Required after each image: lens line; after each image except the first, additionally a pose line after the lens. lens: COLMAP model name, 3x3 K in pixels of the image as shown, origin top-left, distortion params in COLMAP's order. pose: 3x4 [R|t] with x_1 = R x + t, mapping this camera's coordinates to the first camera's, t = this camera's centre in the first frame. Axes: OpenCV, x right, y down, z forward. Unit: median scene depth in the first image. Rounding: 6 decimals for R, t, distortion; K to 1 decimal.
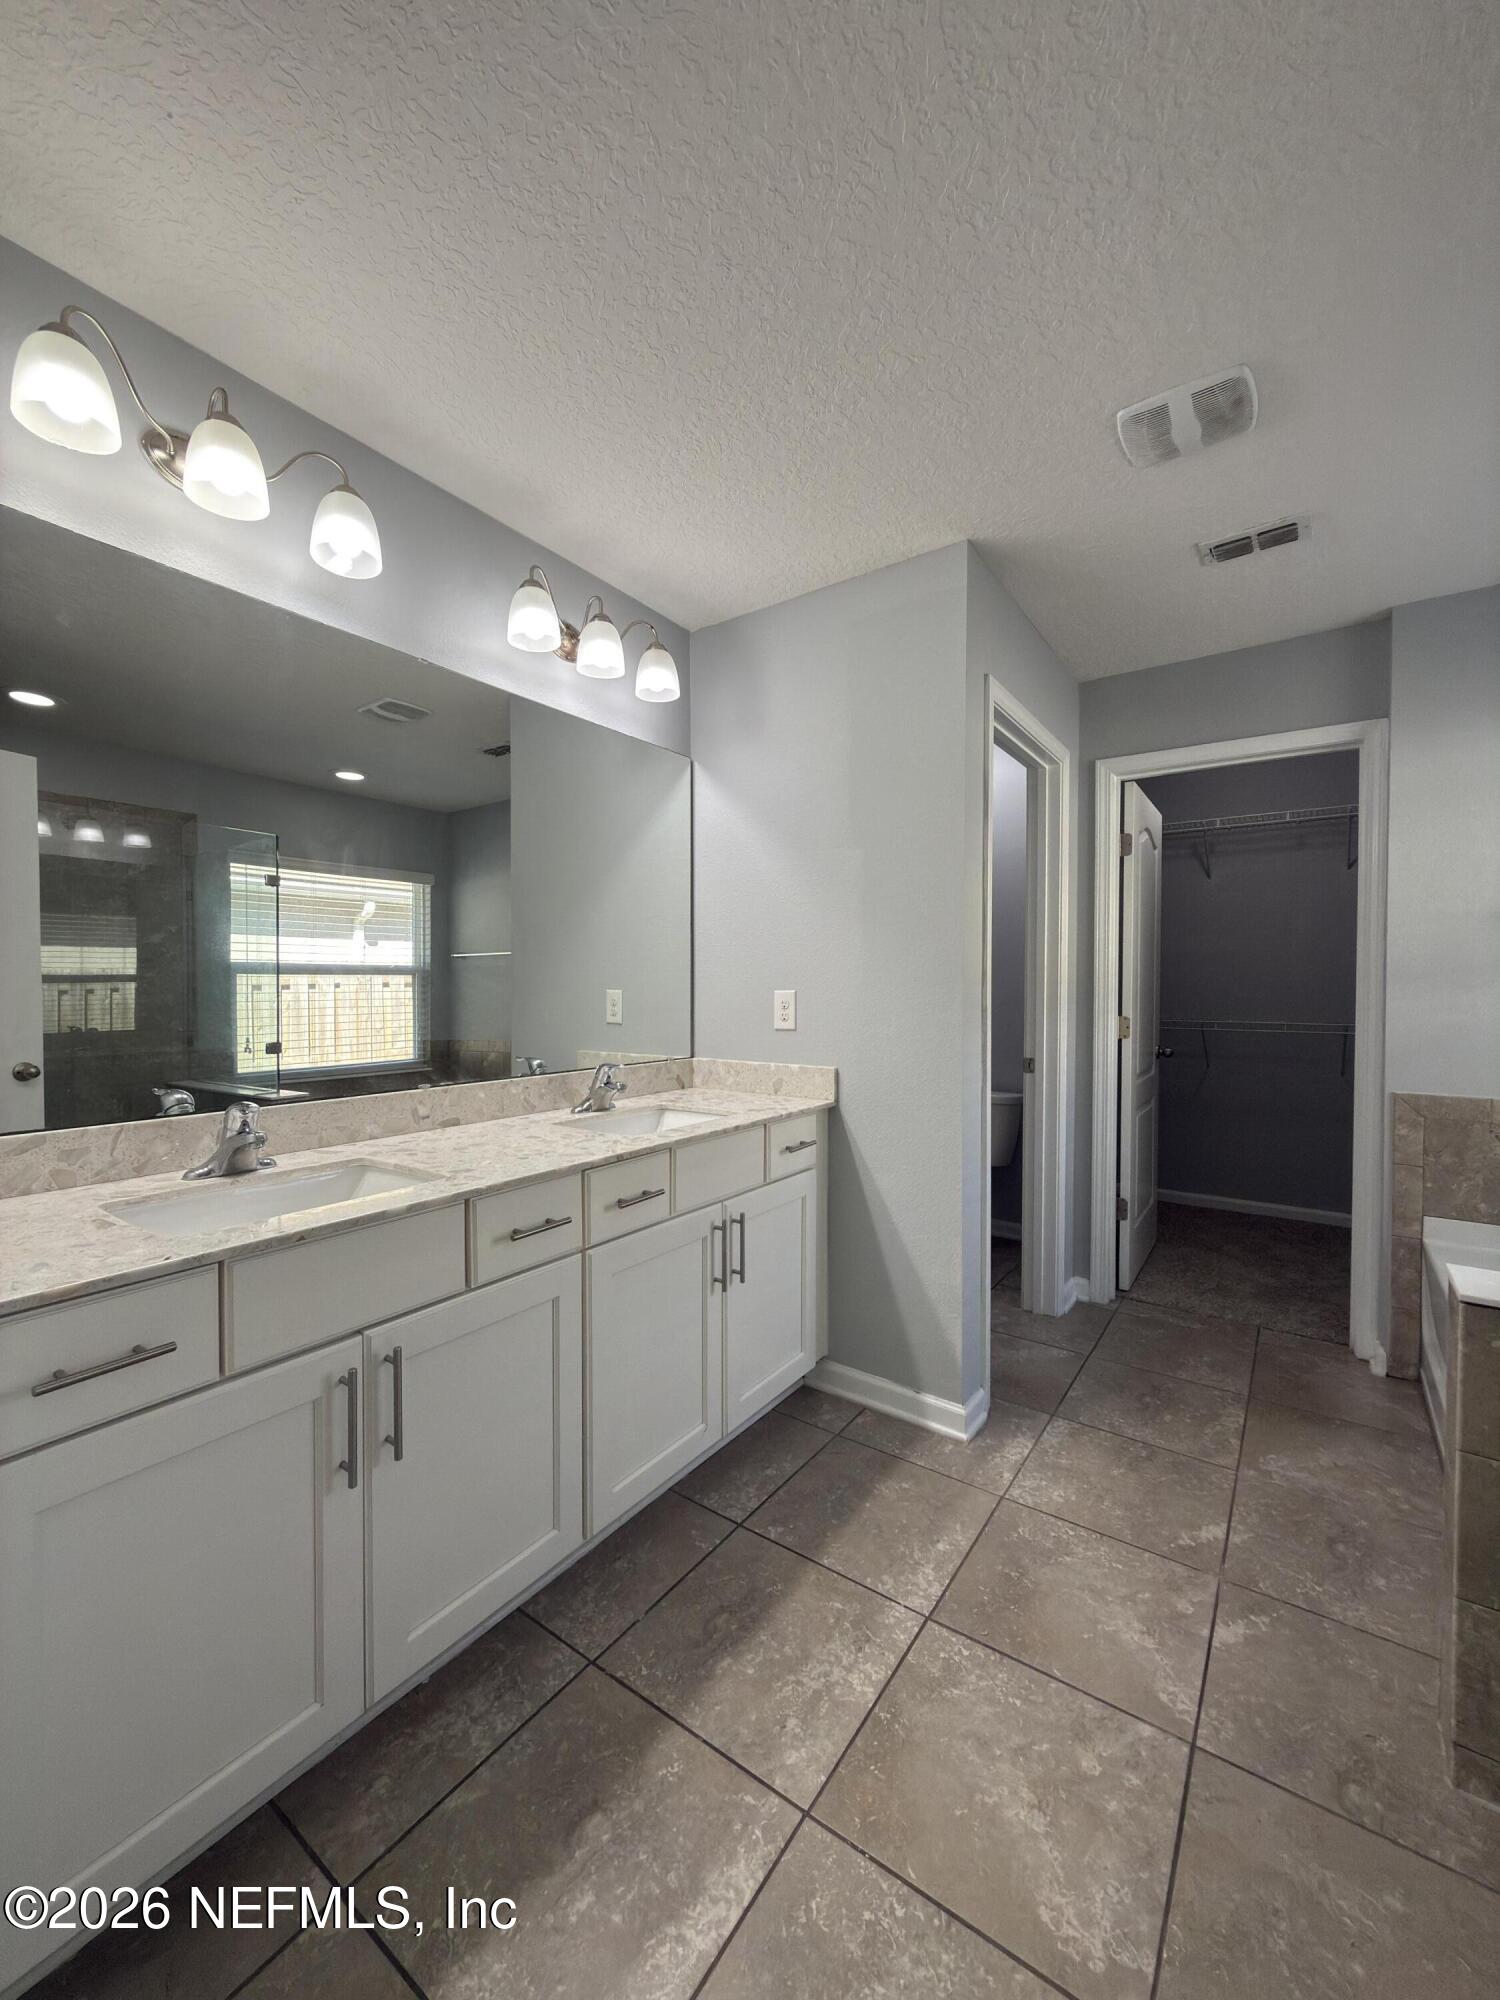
lens RADIAL K [[798.4, 0, 738.6], [0, 798.4, 1013.4], [0, 0, 1]] dist [-0.004266, -0.000425]
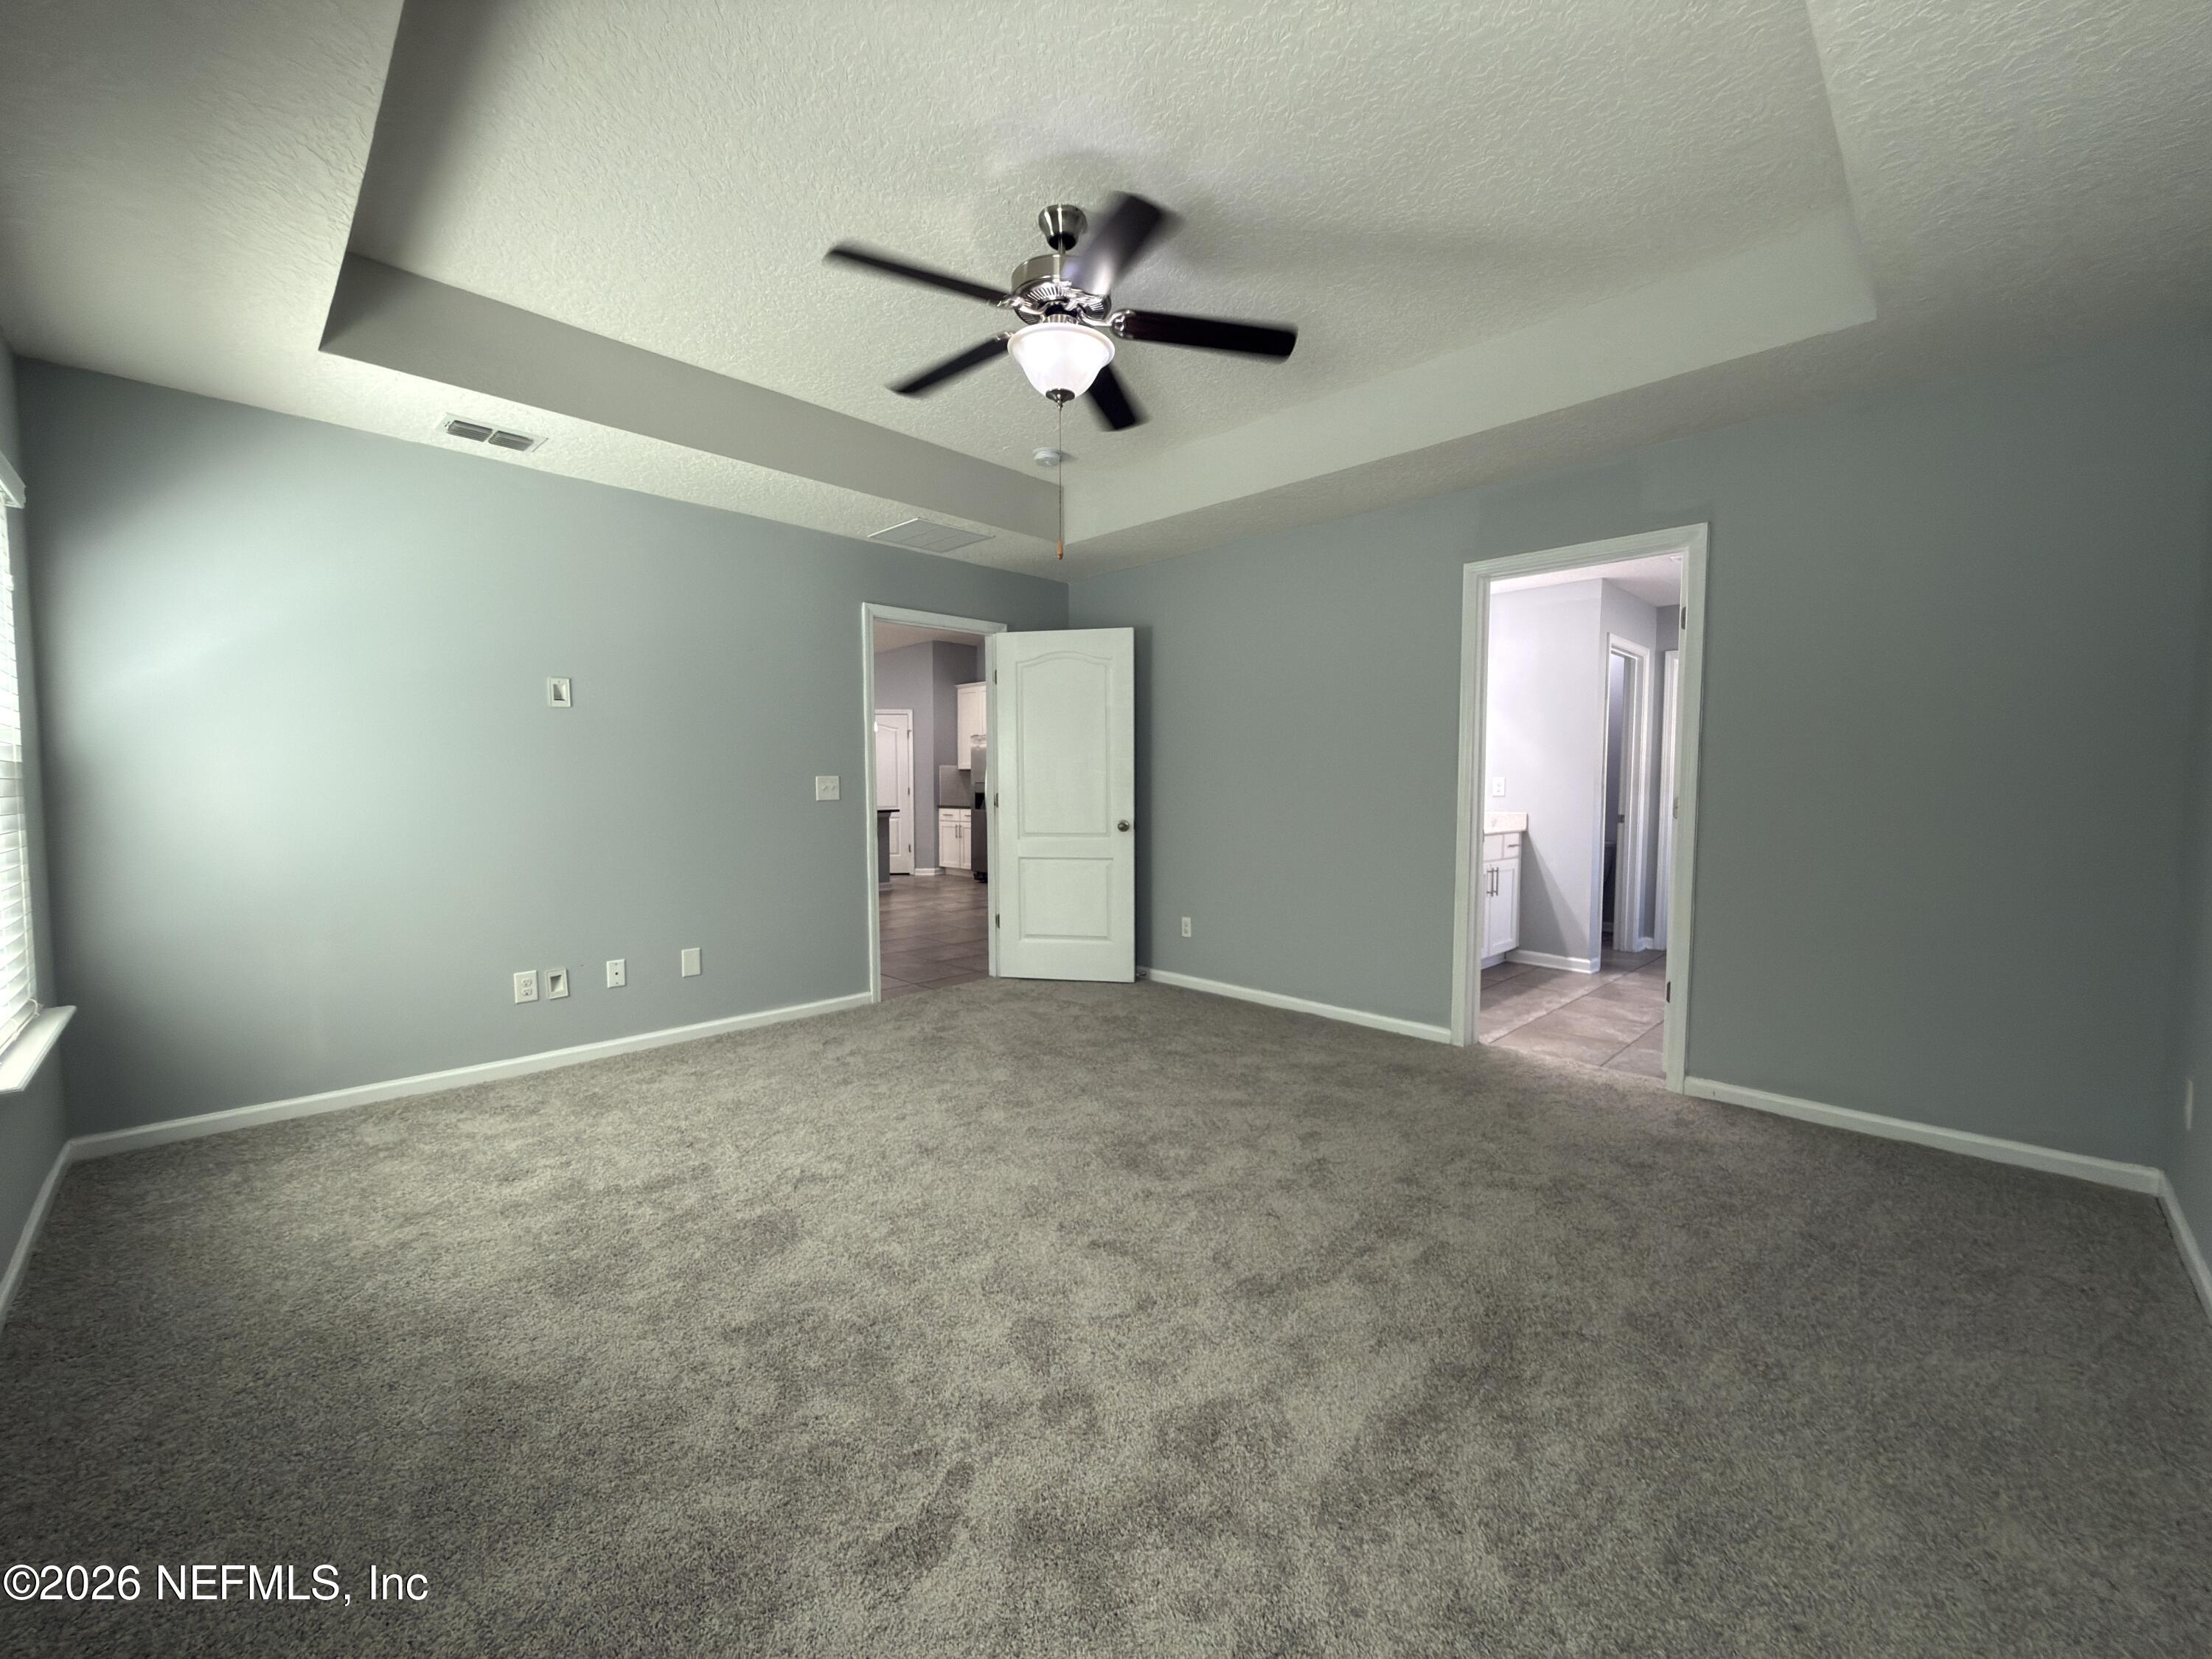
lens RADIAL K [[883.1, 0, 1093.7], [0, 883.1, 826.0], [0, 0, 1]] dist [-0.004266, -0.000425]
pose [[0.984301, 0.010767, -0.176170, -0.645792], [-0.005299, 0.999490, 0.031480, 0.036141], [0.176419, -0.030052, 0.983856, -1.652806]]
